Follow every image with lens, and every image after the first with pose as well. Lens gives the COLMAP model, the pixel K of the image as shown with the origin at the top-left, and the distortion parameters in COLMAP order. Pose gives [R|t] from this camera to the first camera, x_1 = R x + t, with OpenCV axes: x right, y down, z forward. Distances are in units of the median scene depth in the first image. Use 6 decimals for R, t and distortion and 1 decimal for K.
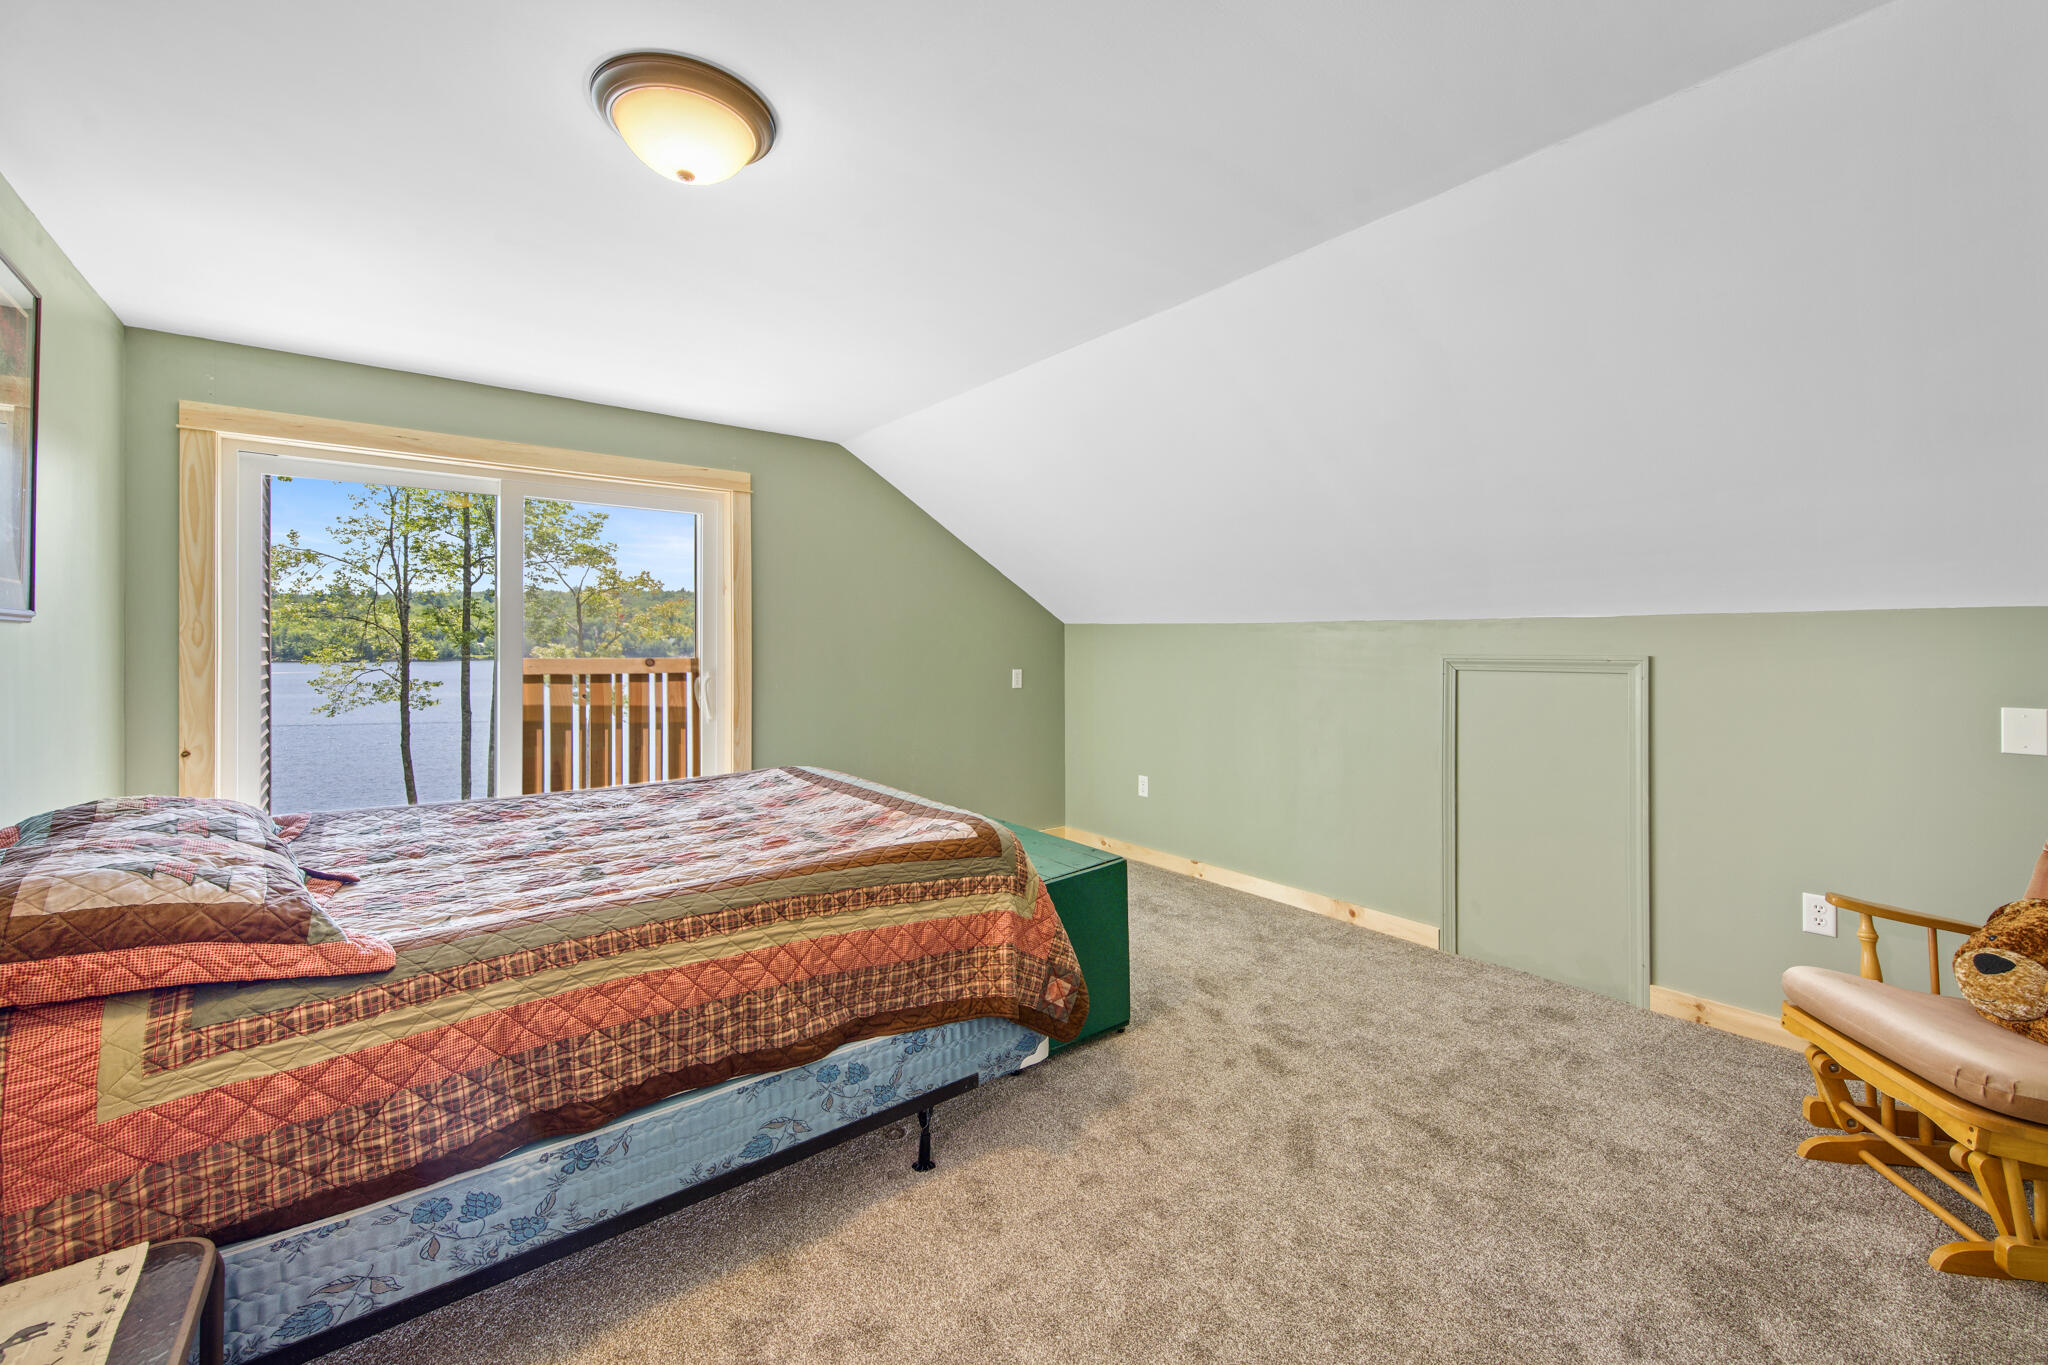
lens RADIAL K [[827.0, 0, 1032.5], [0, 827.0, 645.1], [0, 0, 1]] dist [-0.000754, -0.000113]
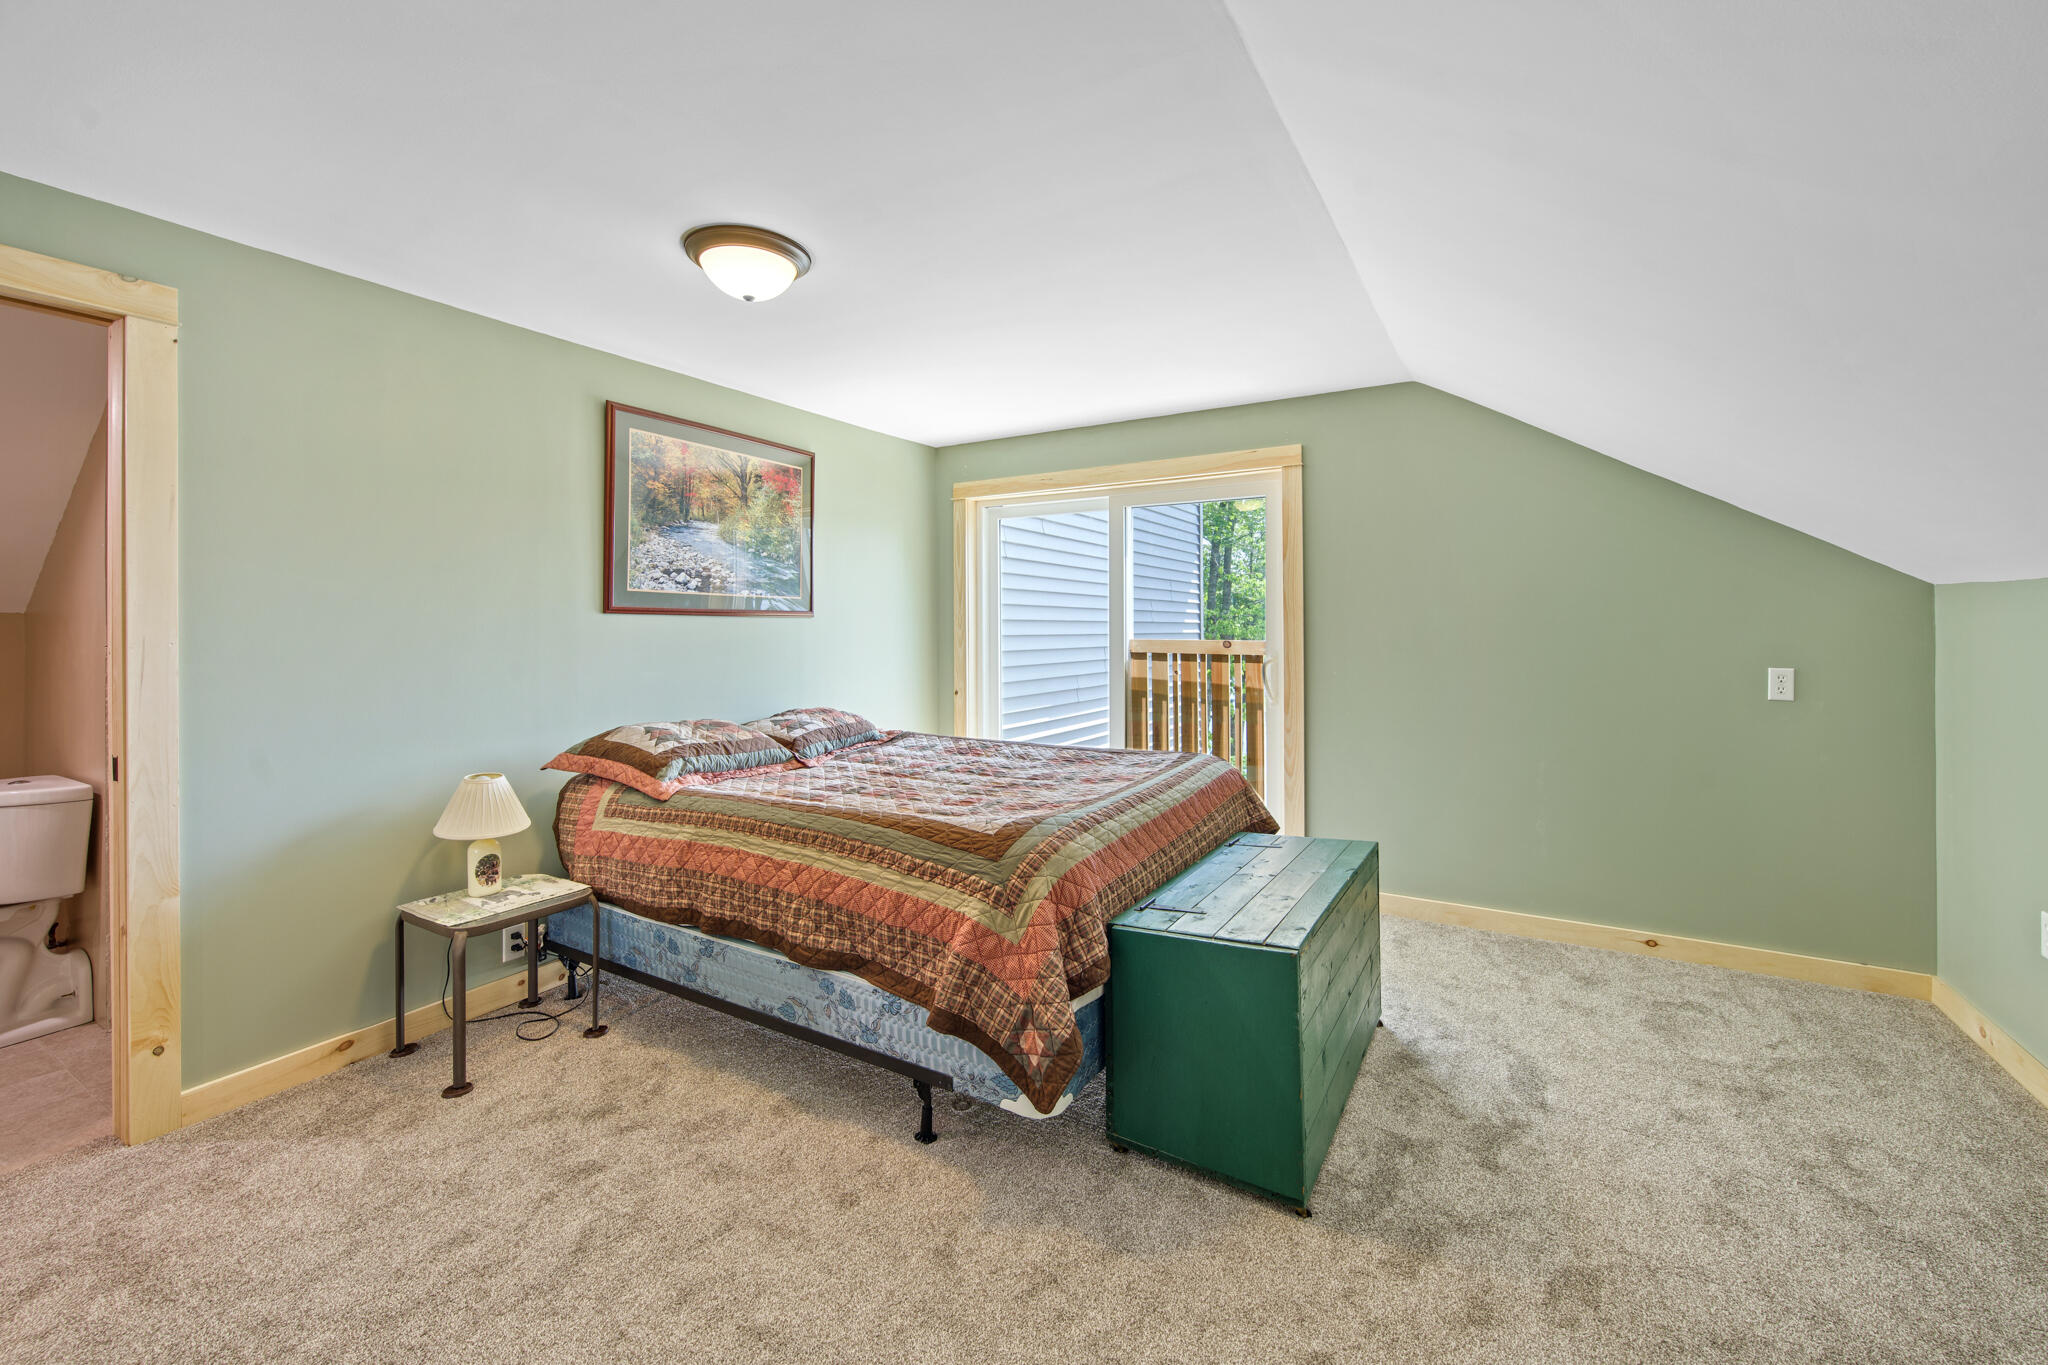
lens RADIAL K [[827.0, 0, 1016.0], [0, 827.0, 628.8], [0, 0, 1]] dist [-0.000754, -0.000113]
pose [[0.348358, -0.000198, -0.937361, 0.899156], [0.002063, 0.999998, 0.000556, 0.001191], [0.937359, -0.002128, 0.348358, 0.779564]]
